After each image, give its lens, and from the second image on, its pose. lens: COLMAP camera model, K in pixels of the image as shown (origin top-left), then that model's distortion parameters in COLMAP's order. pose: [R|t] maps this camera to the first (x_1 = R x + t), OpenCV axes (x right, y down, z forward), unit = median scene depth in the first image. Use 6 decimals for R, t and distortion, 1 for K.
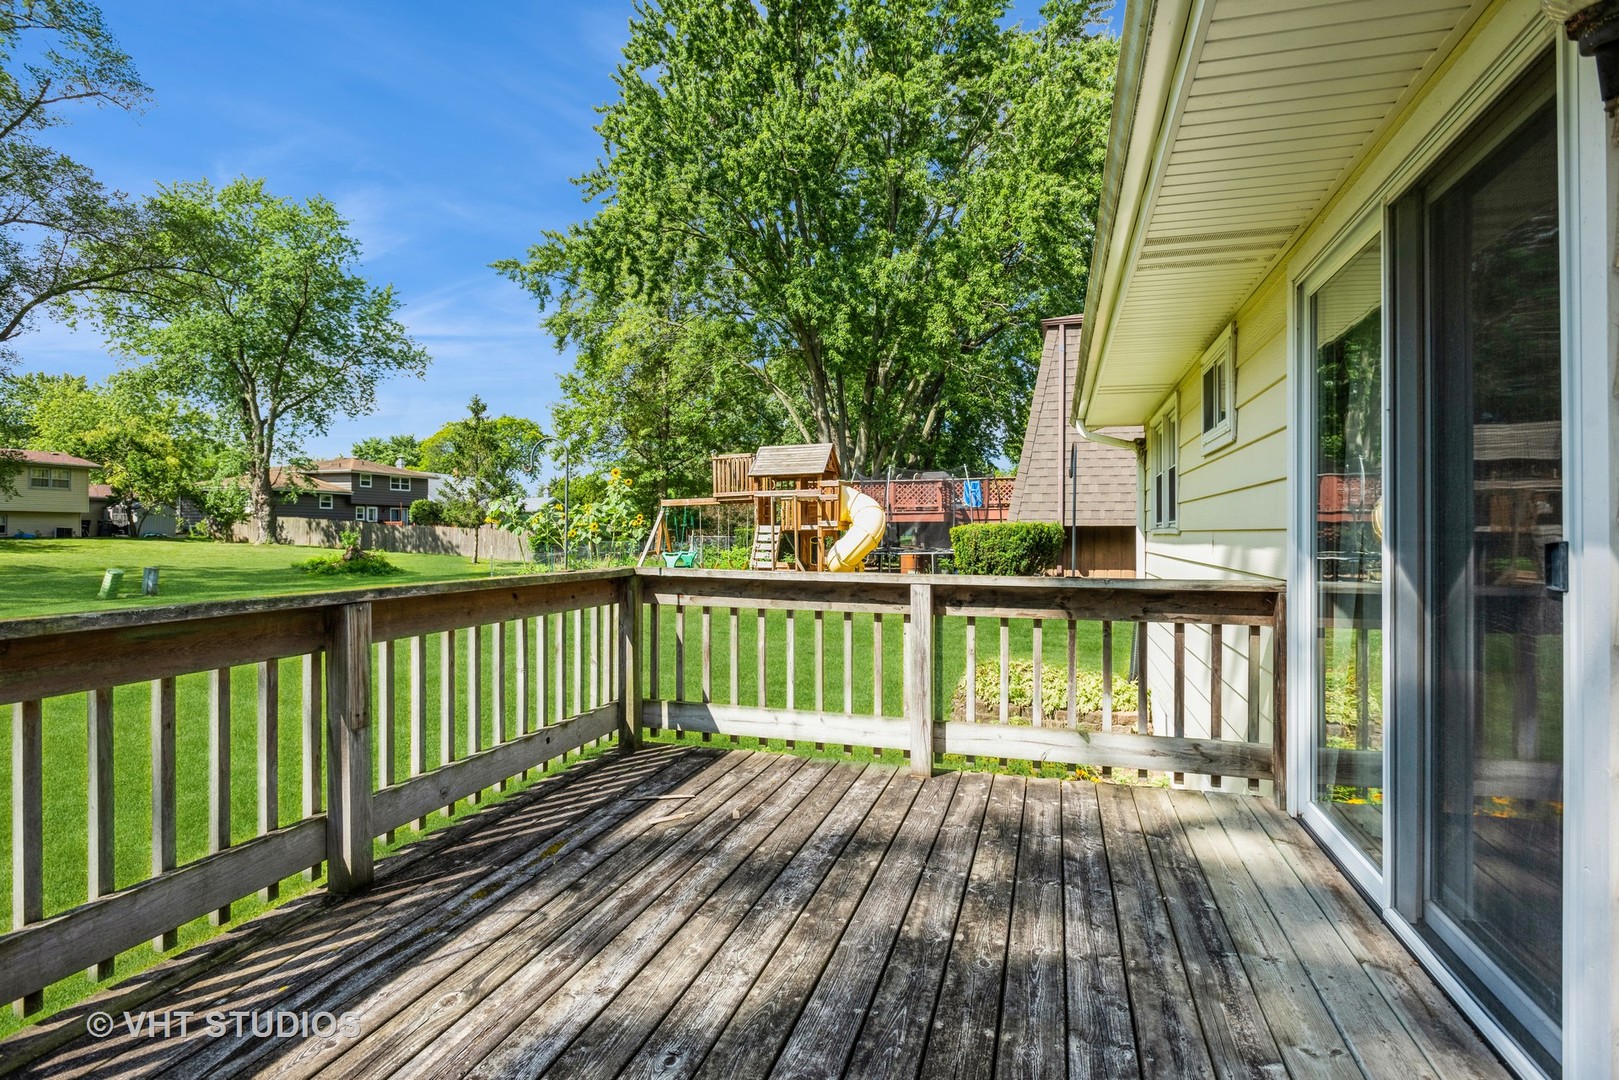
lens RADIAL K [[848.0, 0, 809.5], [0, 848.0, 540.0], [0, 0, 1]] dist [0.013169, -0.000125]
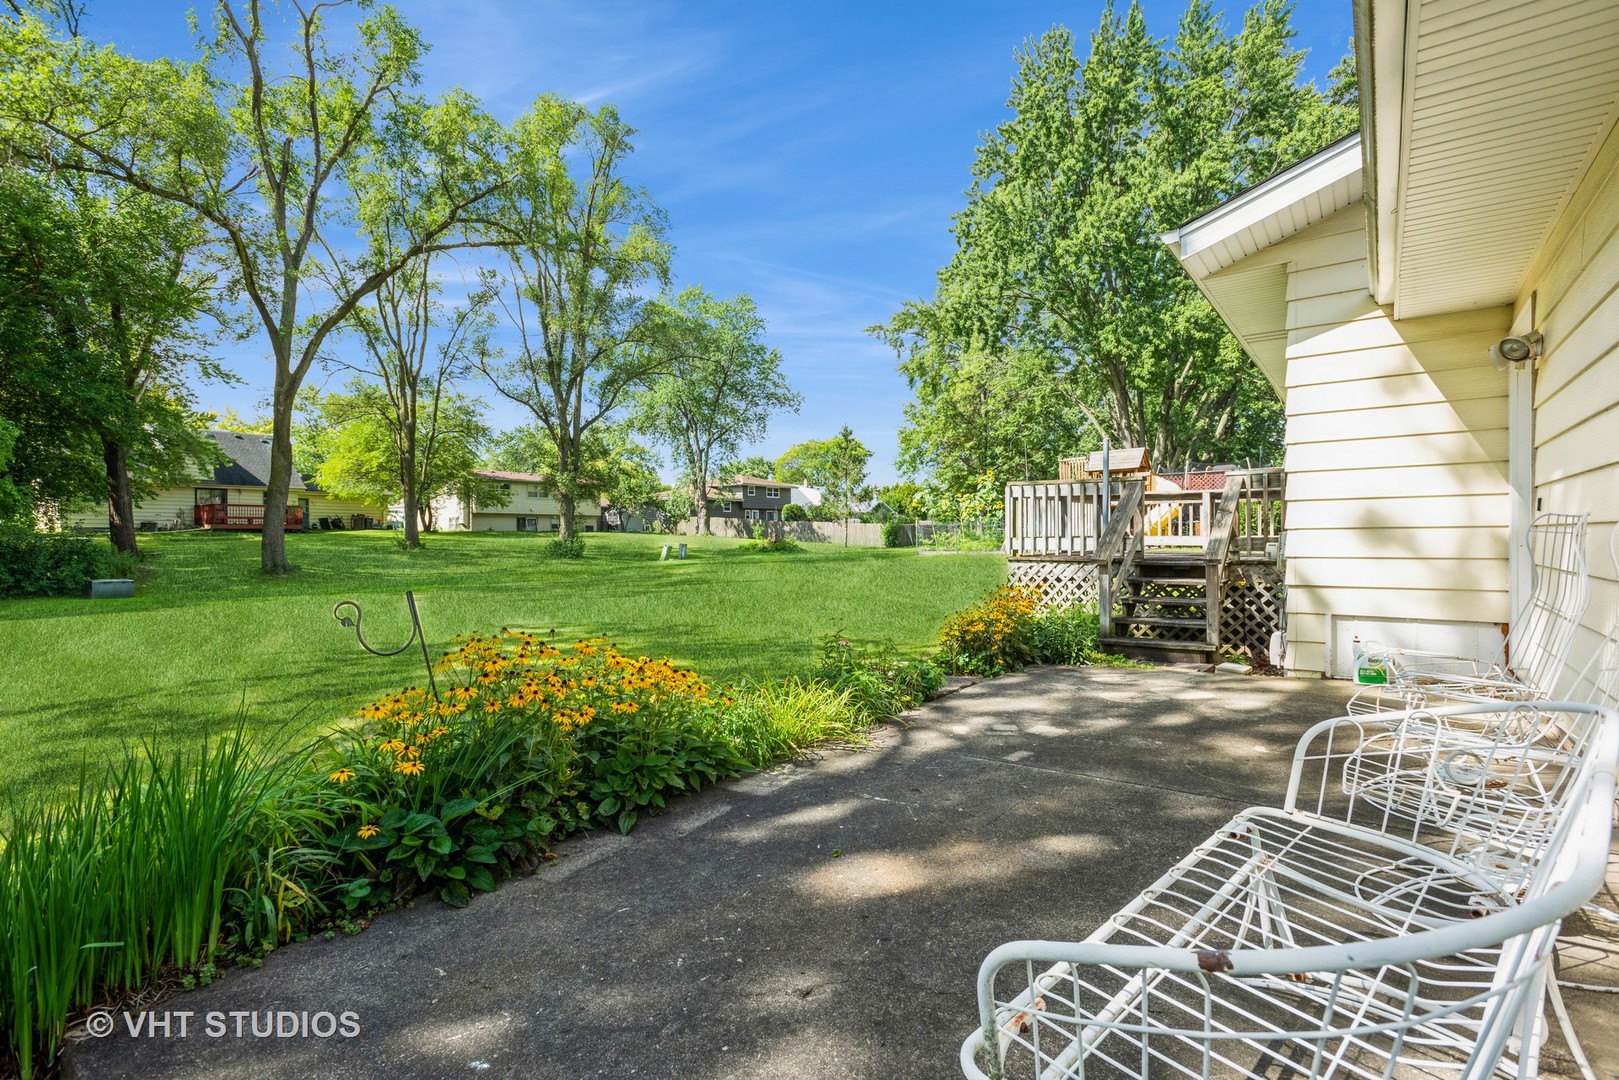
lens RADIAL K [[774.7, 0, 811.4], [0, 774.7, 547.3], [0, 0, 1]] dist [0.043006, -0.013539]
pose [[0.940573, -0.002697, -0.339581, -0.033060], [0.005168, 0.999966, 0.006372, 0.028133], [0.339553, -0.007748, 0.940555, -0.280362]]
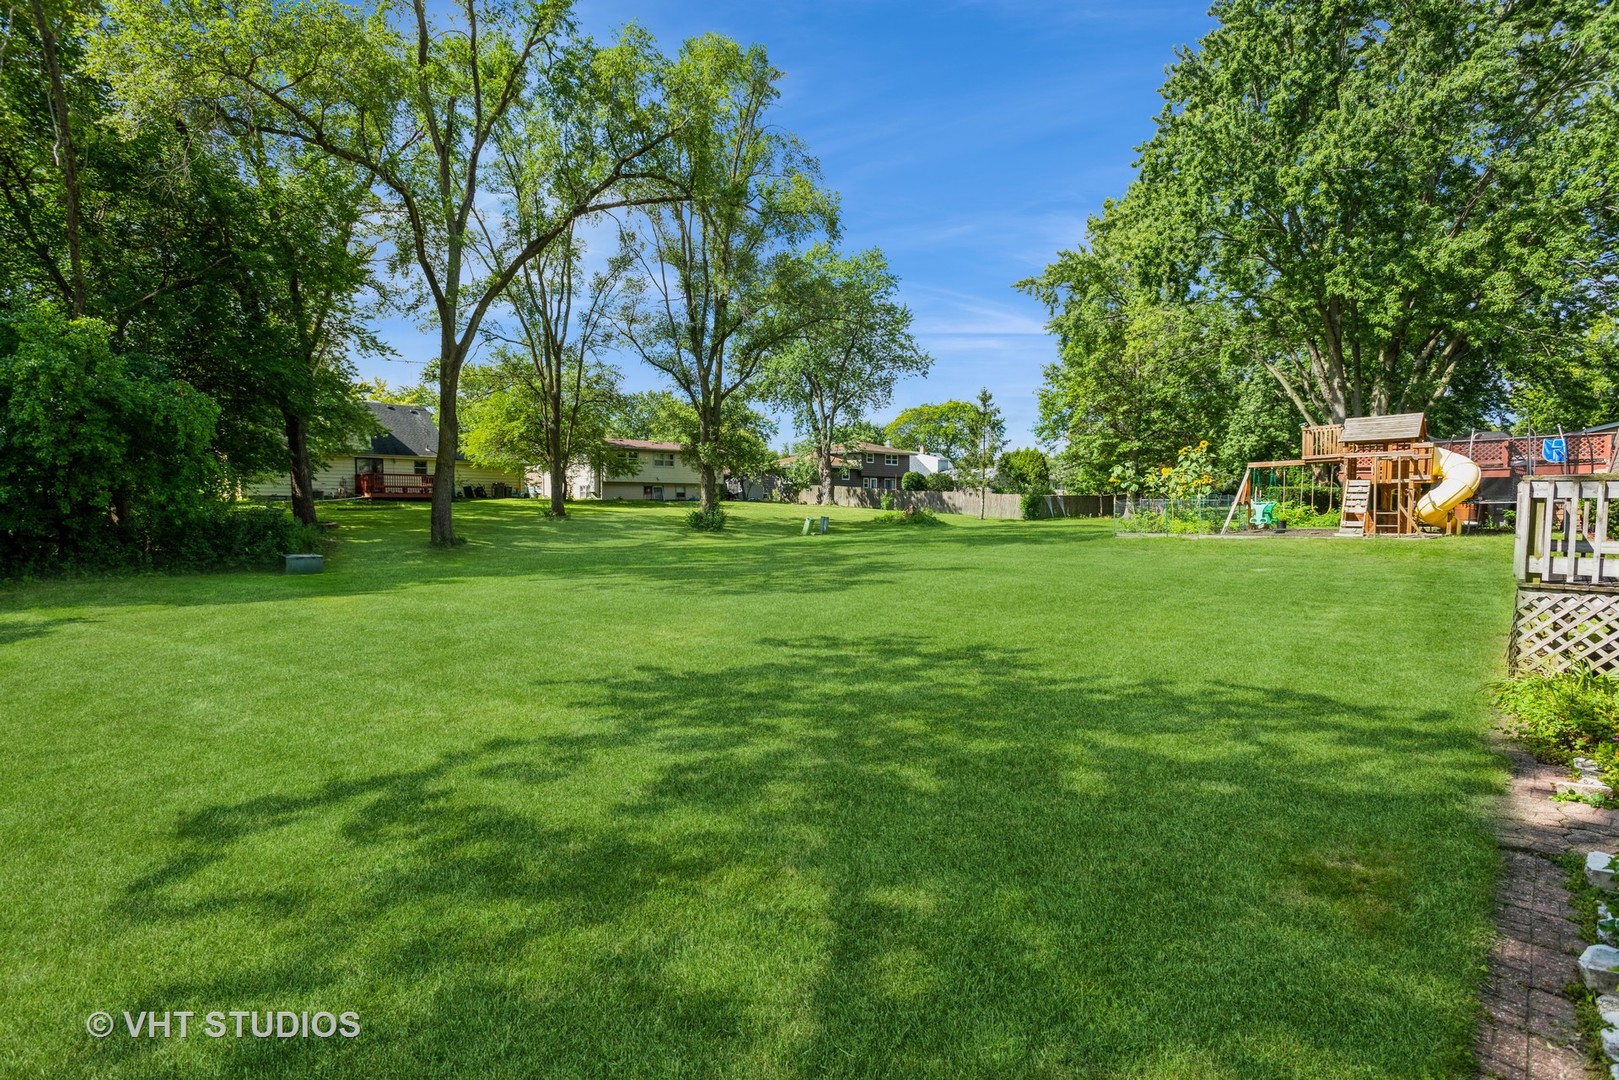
lens RADIAL K [[774.7, 0, 811.4], [0, 774.7, 547.3], [0, 0, 1]] dist [0.043006, -0.013539]
pose [[0.892936, 0.024882, -0.449496, -0.139668], [-0.001886, 0.998669, 0.051535, 0.013798], [0.450180, -0.045170, 0.891795, -0.248912]]
